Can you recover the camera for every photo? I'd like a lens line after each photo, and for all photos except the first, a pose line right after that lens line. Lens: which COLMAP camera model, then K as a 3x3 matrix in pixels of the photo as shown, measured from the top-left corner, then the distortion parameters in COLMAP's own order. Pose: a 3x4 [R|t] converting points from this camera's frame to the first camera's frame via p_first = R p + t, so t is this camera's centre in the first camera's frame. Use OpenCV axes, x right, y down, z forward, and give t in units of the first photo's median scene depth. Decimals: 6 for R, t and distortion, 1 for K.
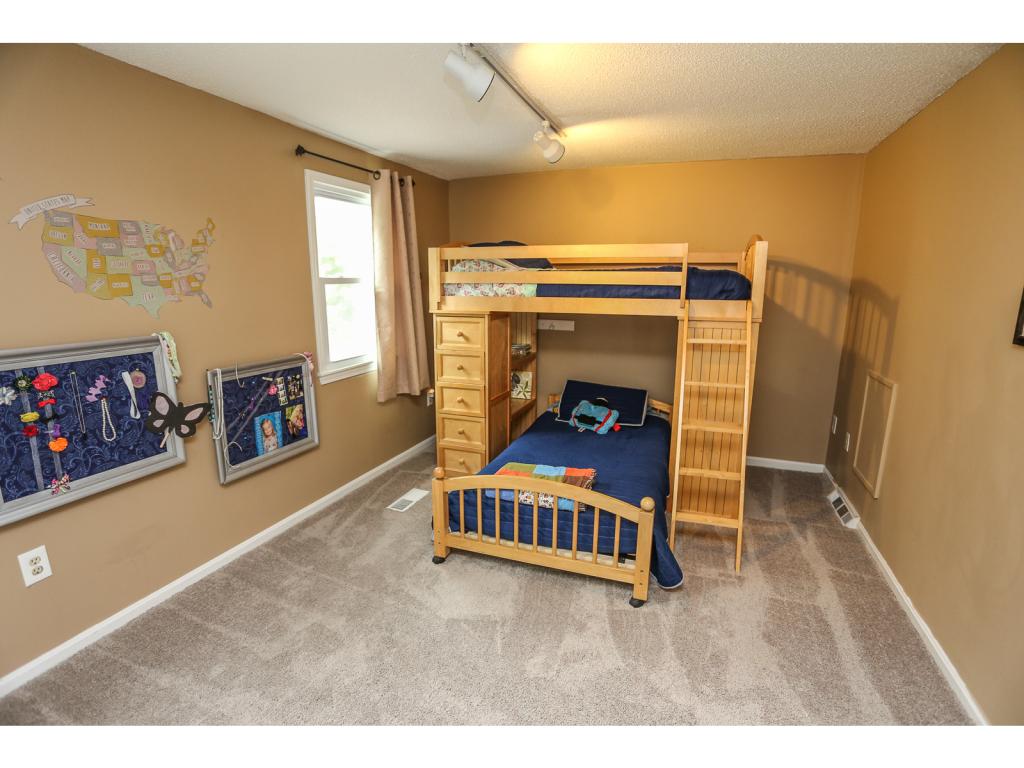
lens RADIAL K [[495.7, 0, 513.4], [0, 495.7, 390.4], [0, 0, 1]] dist [-0.062295, 0.019814]
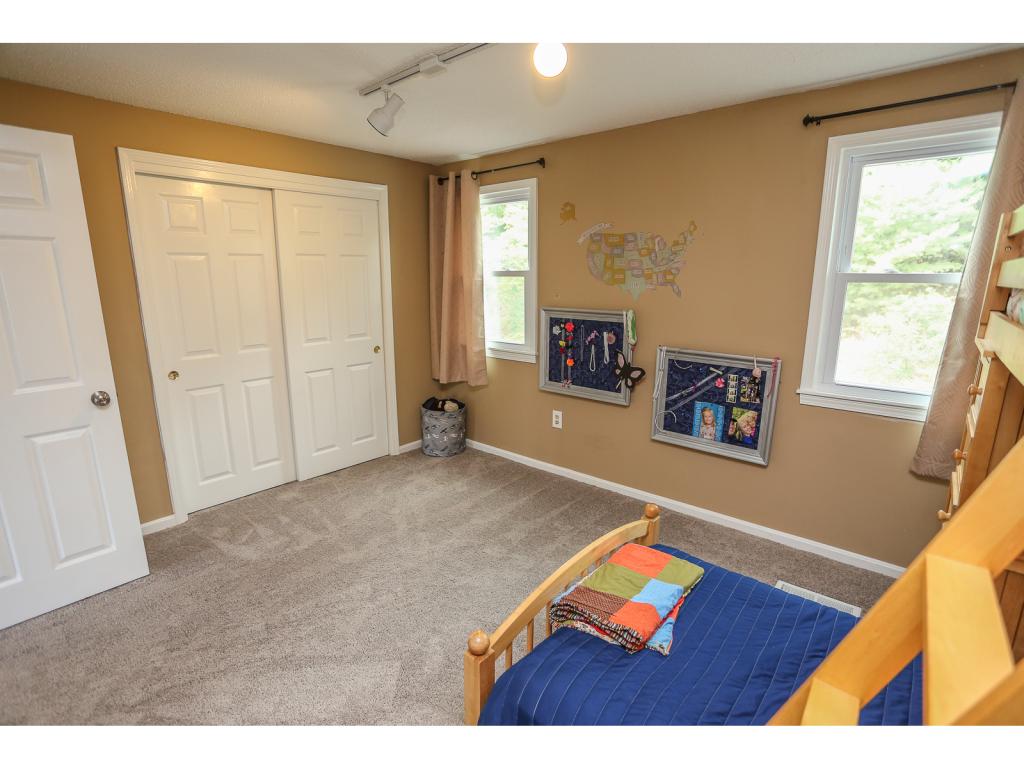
lens RADIAL K [[495.7, 0, 509.6], [0, 495.7, 387.6], [0, 0, 1]] dist [-0.062295, 0.019814]
pose [[-0.342482, 0.202740, -0.917389, 0.568240], [-0.207538, 0.935994, 0.284330, -0.183271], [0.916315, 0.287771, -0.278485, 0.852484]]
